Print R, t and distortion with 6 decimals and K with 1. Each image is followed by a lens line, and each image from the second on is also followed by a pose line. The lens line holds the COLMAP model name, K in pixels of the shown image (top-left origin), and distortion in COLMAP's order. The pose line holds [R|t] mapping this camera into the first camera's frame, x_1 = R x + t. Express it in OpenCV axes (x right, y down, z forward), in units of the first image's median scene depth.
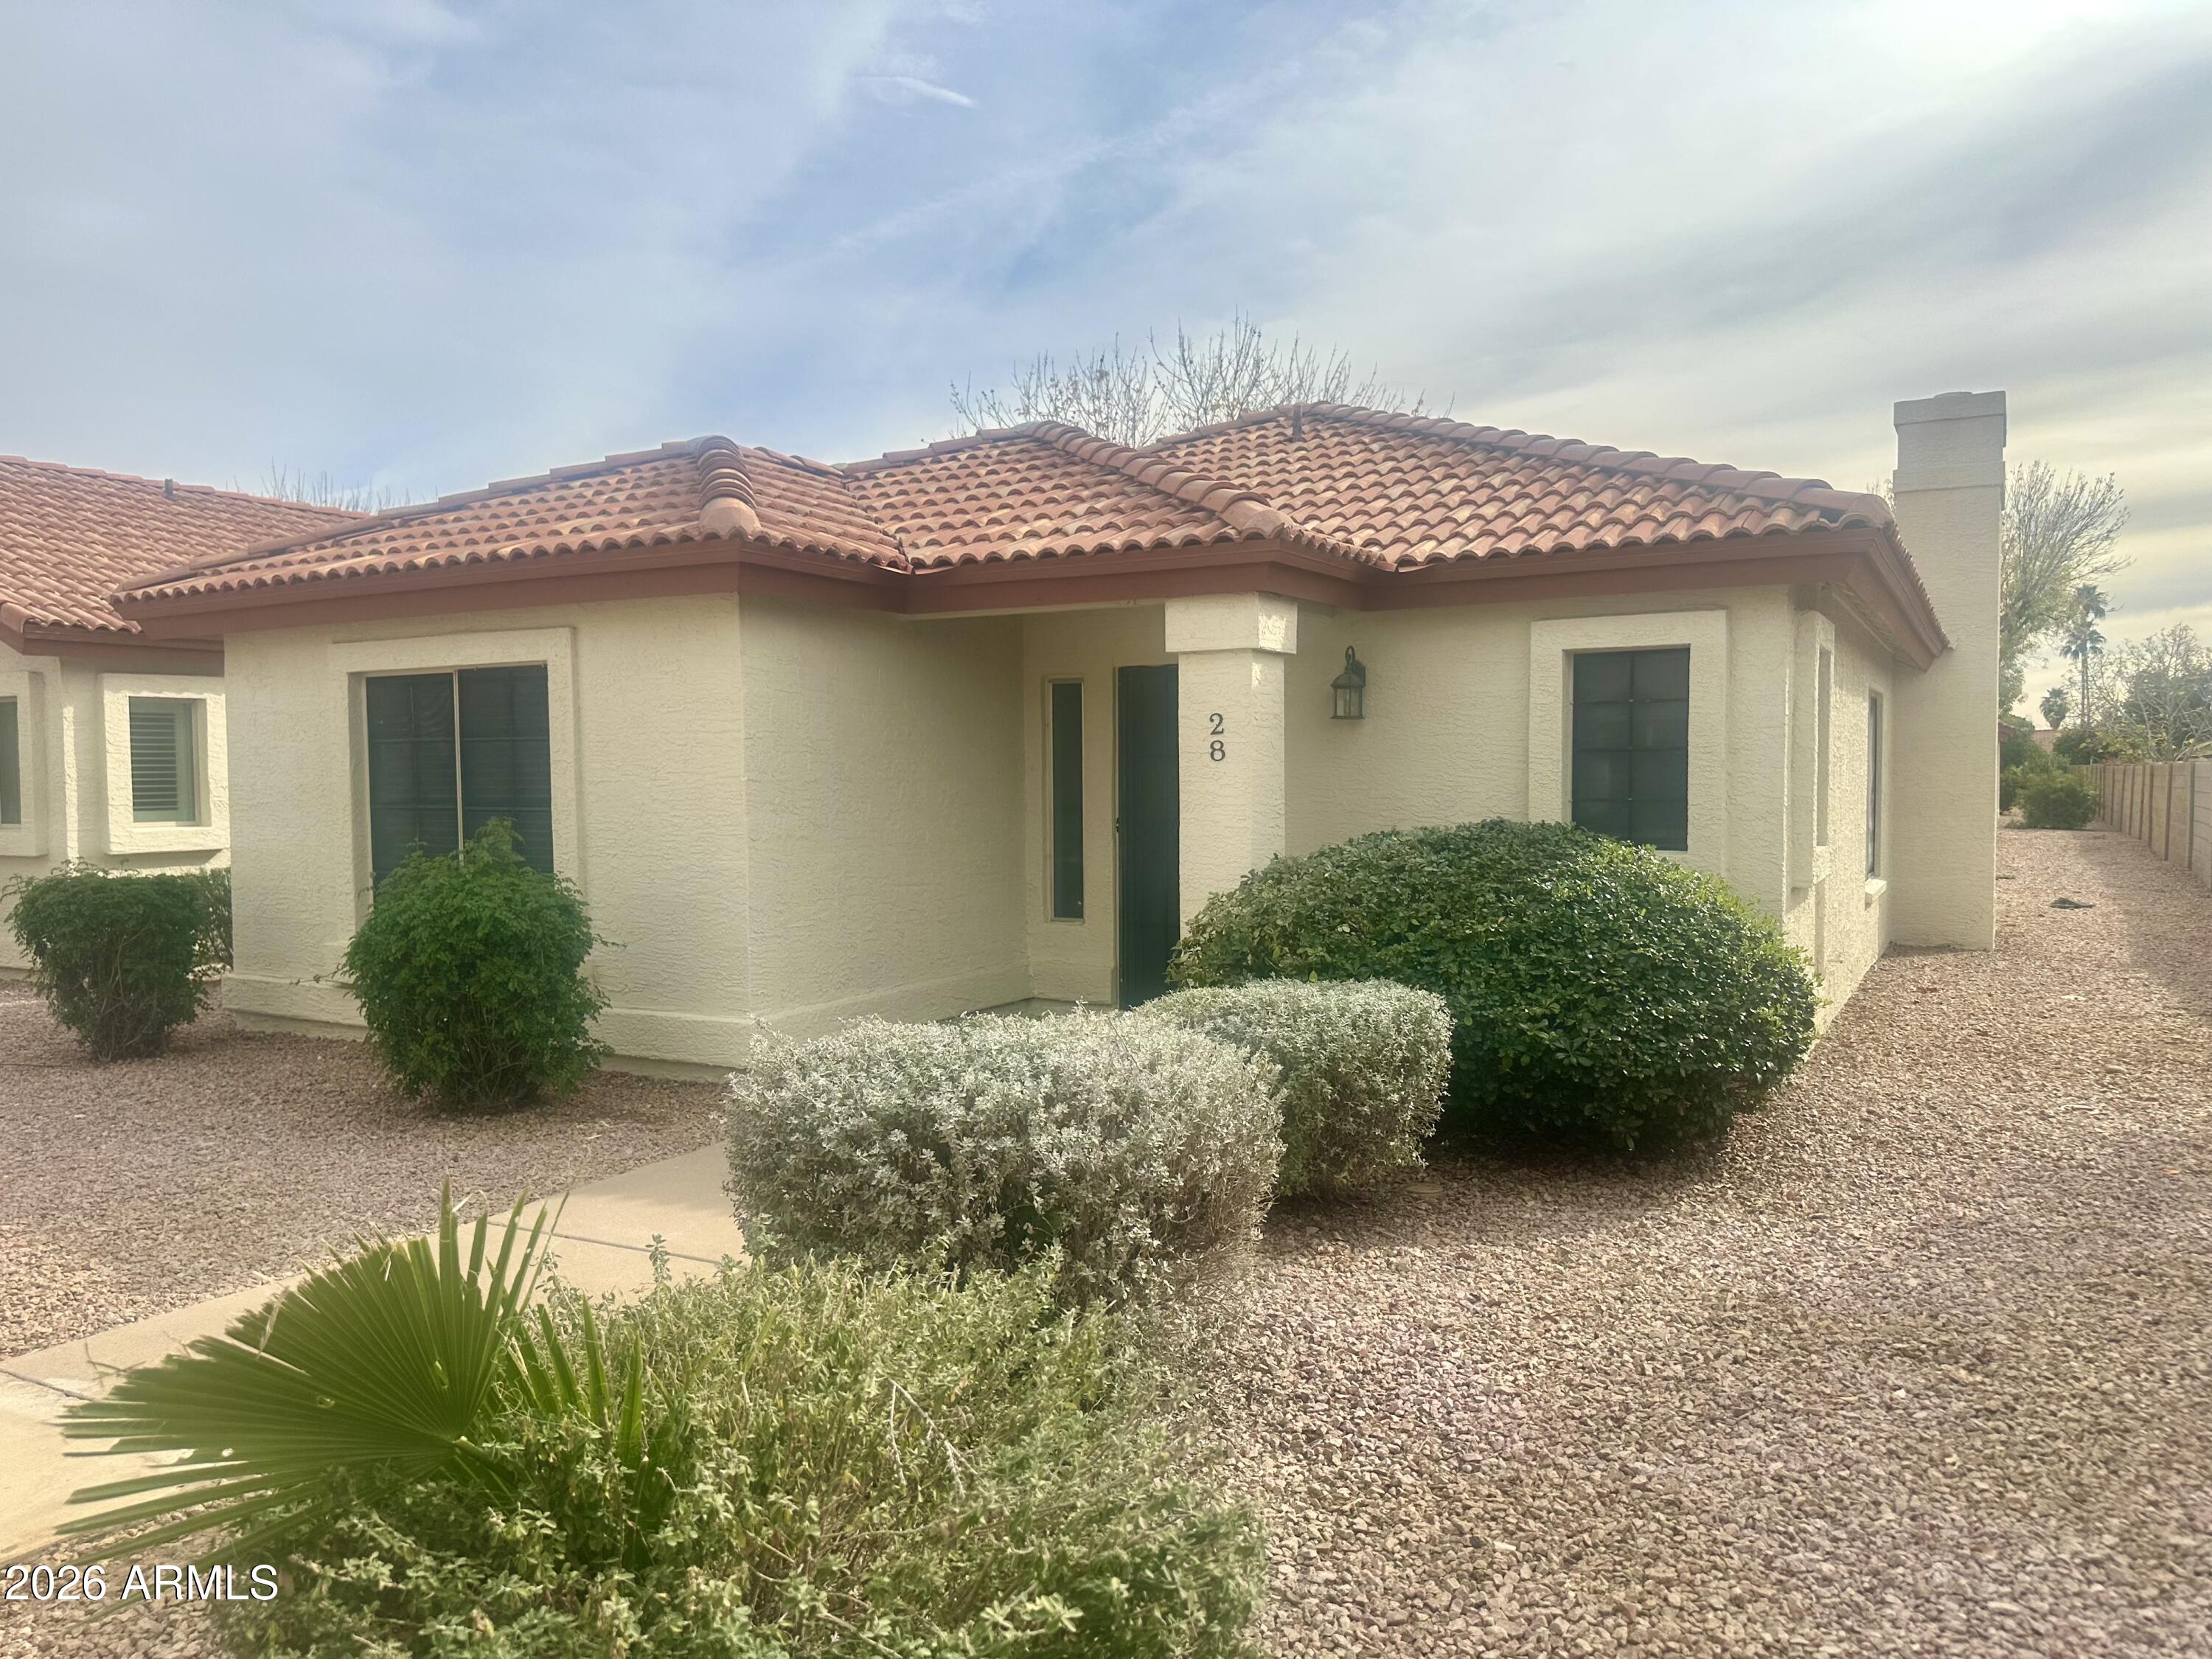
lens RADIAL K [[1537.9, 0, 1106.0], [0, 1537.9, 829.5], [0, 0, 1]] dist [0.181350, -0.187053]
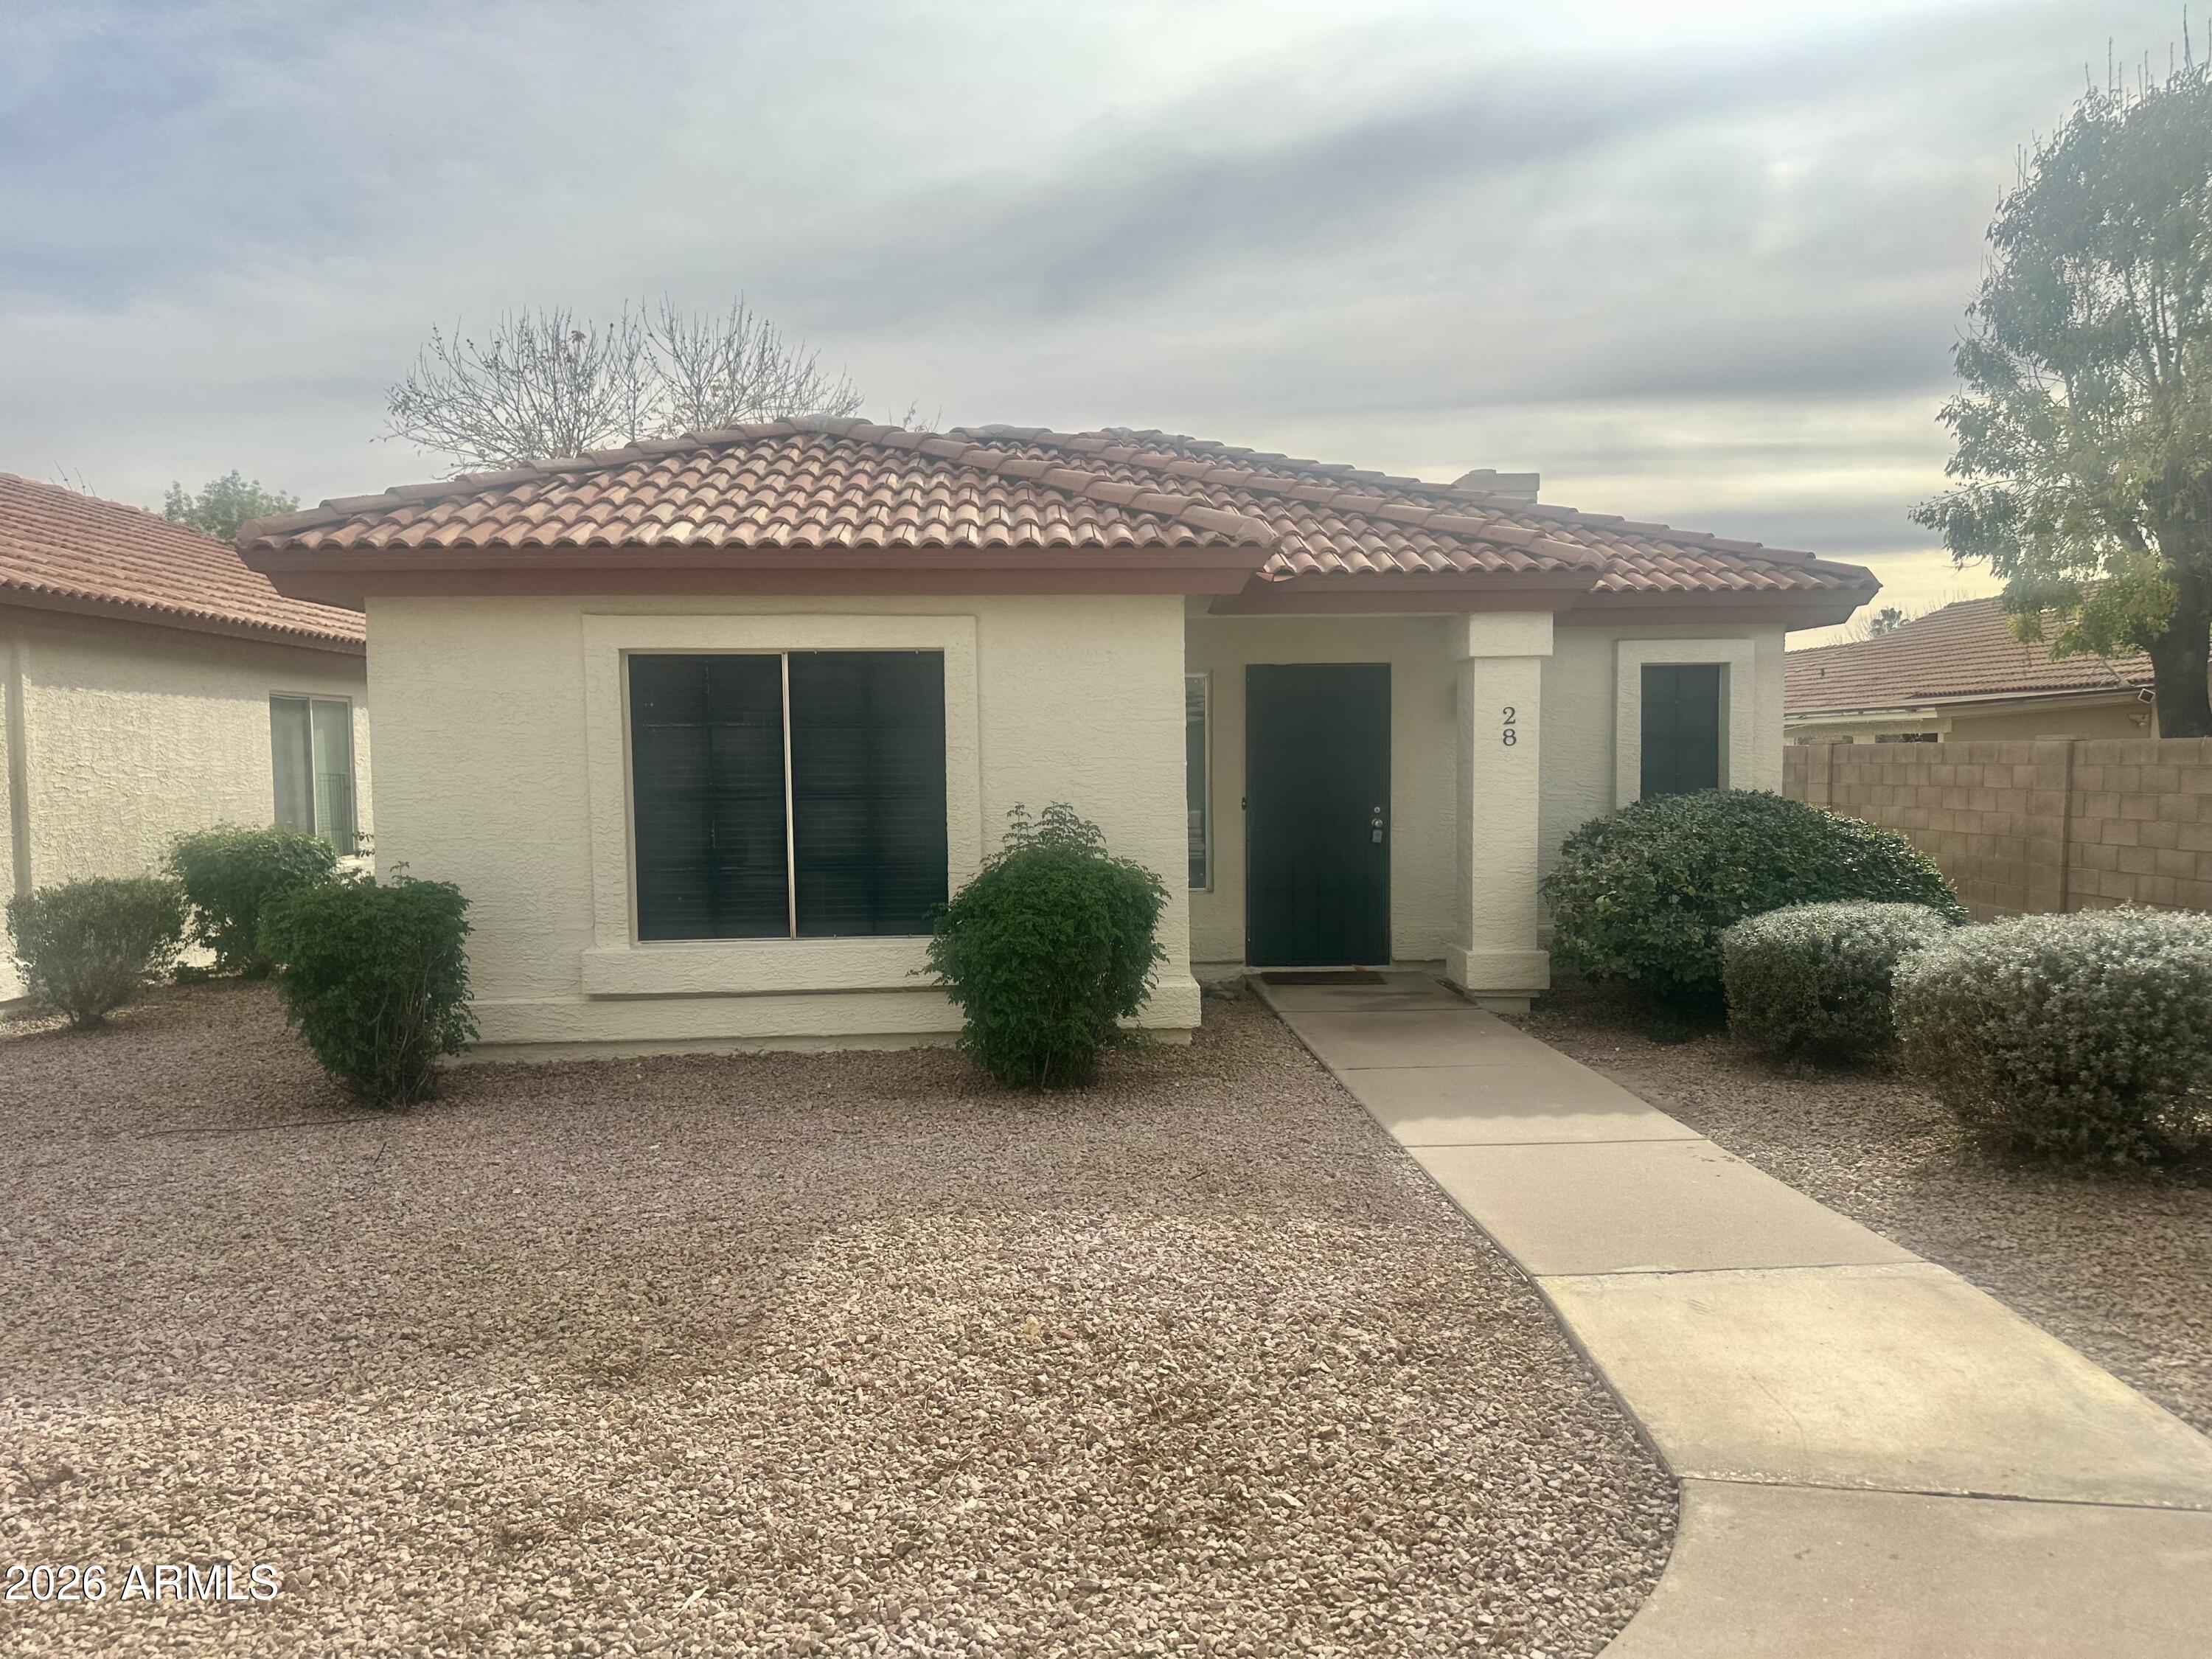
lens RADIAL K [[1537.9, 0, 1106.0], [0, 1537.9, 829.5], [0, 0, 1]] dist [0.181350, -0.187053]
pose [[0.832987, -0.030754, 0.552437, -0.769248], [0.027777, 0.999519, 0.013760, -0.002685], [-0.552594, 0.003884, 0.833441, 0.113772]]
